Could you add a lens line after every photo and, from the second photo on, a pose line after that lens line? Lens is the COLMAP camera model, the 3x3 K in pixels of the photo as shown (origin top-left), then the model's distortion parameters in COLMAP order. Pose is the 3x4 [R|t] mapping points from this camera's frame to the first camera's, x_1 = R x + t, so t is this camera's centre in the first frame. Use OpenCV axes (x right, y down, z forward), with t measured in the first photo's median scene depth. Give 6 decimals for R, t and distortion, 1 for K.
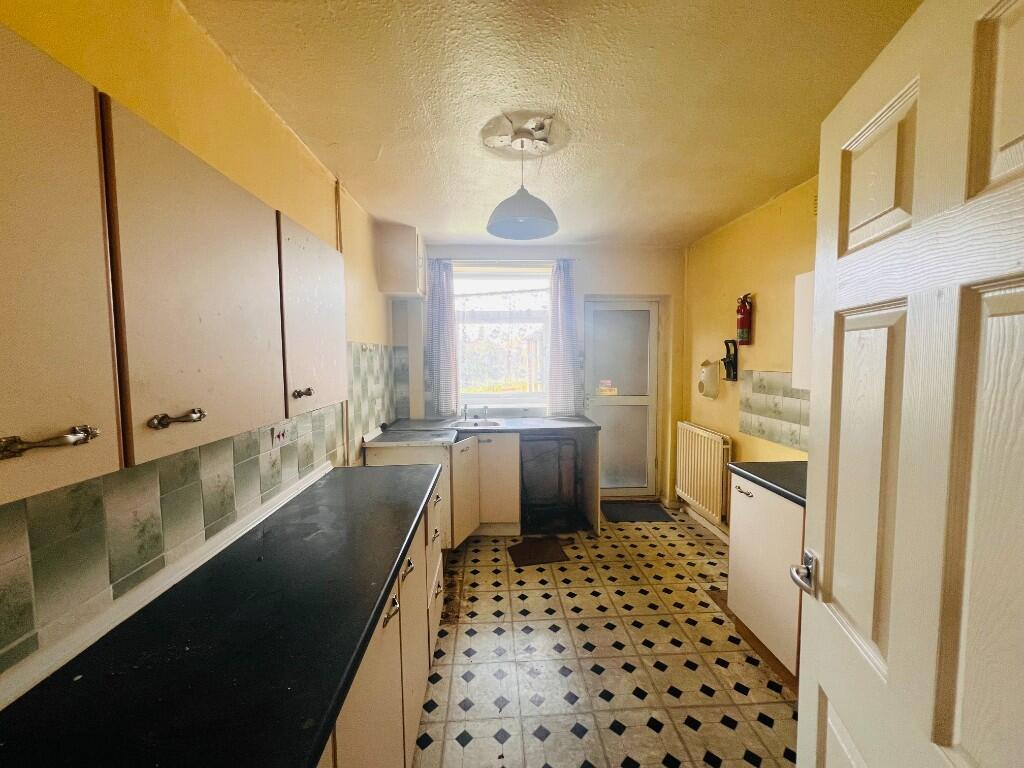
lens RADIAL K [[411.0, 0, 512.7], [0, 411.0, 384.6], [0, 0, 1]] dist [0.000586, 0.000012]
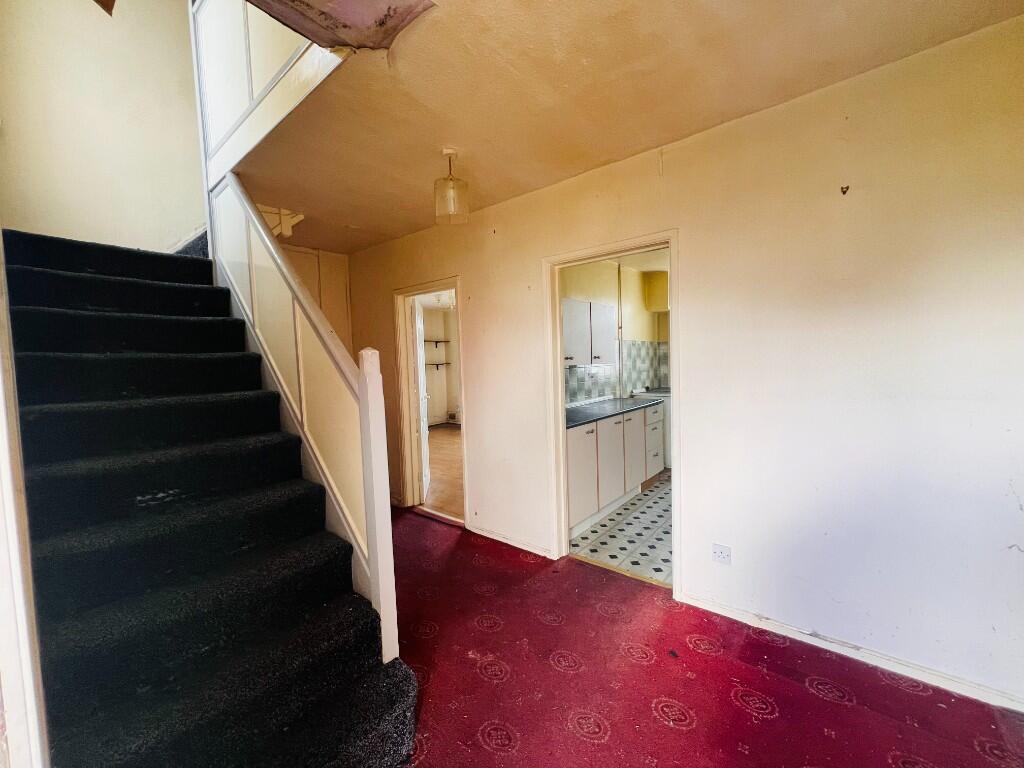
lens RADIAL K [[409.9, 0, 510.8], [0, 409.9, 384.3], [0, 0, 1]] dist [0.001077, 0.000026]
pose [[0.737538, 0.026904, -0.674770, 0.456352], [-0.024802, 0.999611, 0.012748, 0.081953], [0.674850, 0.007334, 0.737918, -0.712731]]
